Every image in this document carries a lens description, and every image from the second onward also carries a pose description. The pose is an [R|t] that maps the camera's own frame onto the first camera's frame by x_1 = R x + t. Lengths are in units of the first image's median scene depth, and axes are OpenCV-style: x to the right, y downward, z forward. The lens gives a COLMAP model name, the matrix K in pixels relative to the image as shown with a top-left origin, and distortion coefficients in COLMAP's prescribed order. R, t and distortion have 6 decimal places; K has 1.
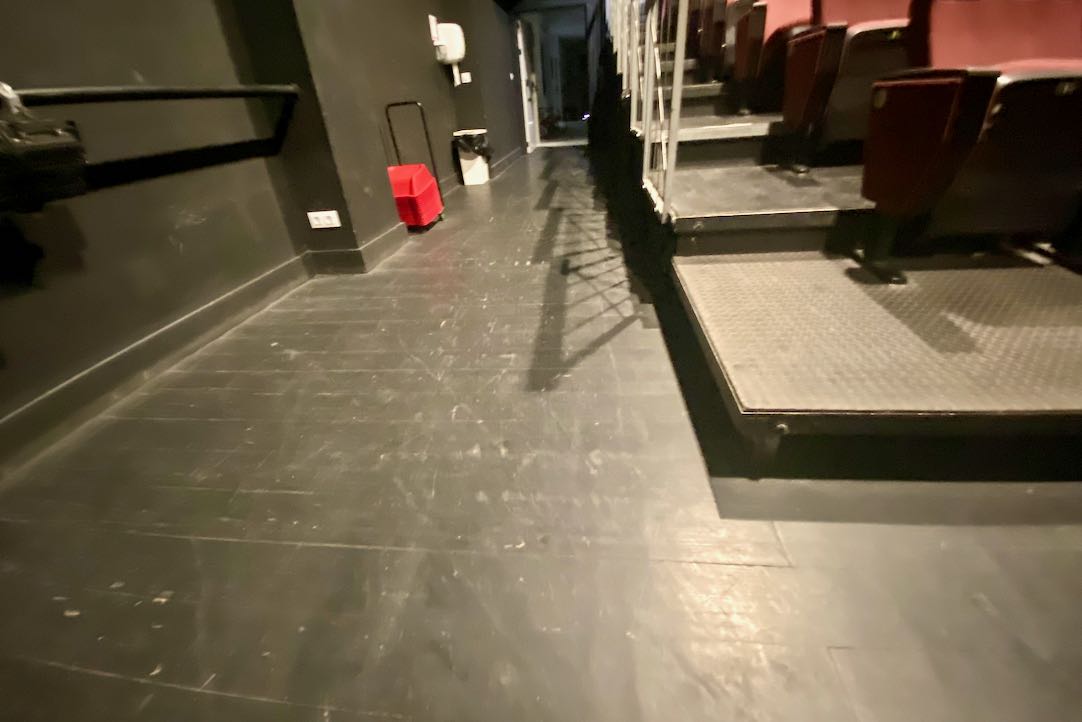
lens RADIAL K [[477.4, 0, 541.0], [0, 477.4, 361.0], [0, 0, 1]] dist [0.036002, -0.063281]
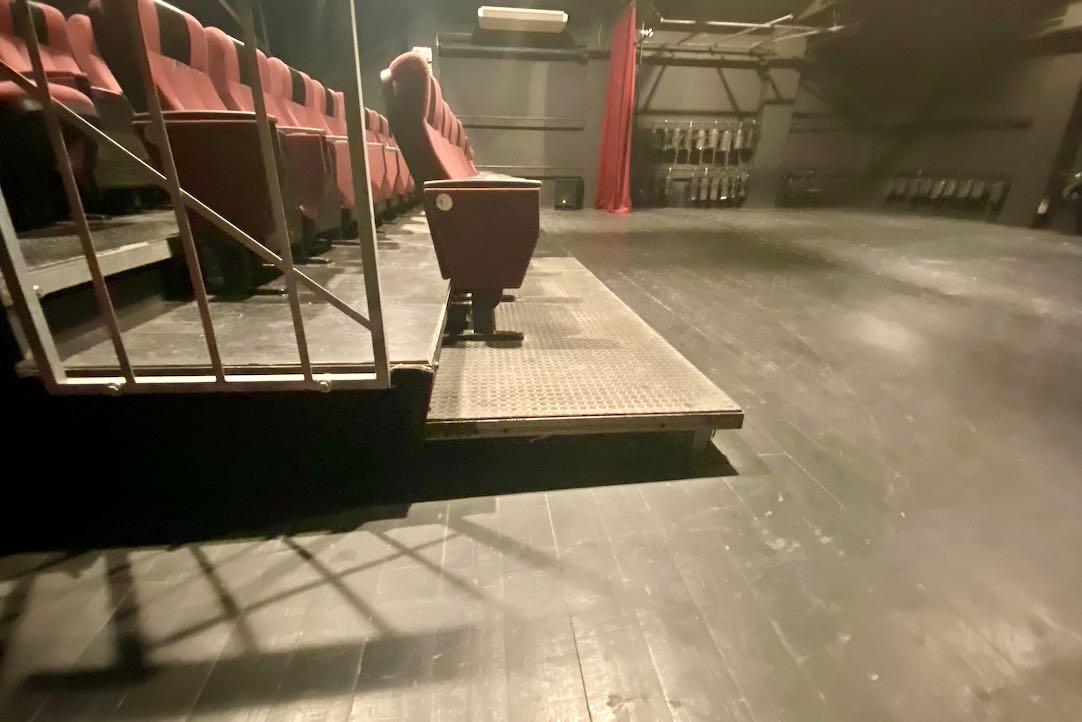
lens RADIAL K [[453.8, 0, 546.5], [0, 453.8, 349.6], [0, 0, 1]] dist [0.026617, -0.023974]
pose [[-0.263540, -0.289870, 0.920066, -0.243162], [0.468022, 0.795584, 0.384710, -0.333991], [-0.843506, 0.531998, -0.074002, 0.604649]]
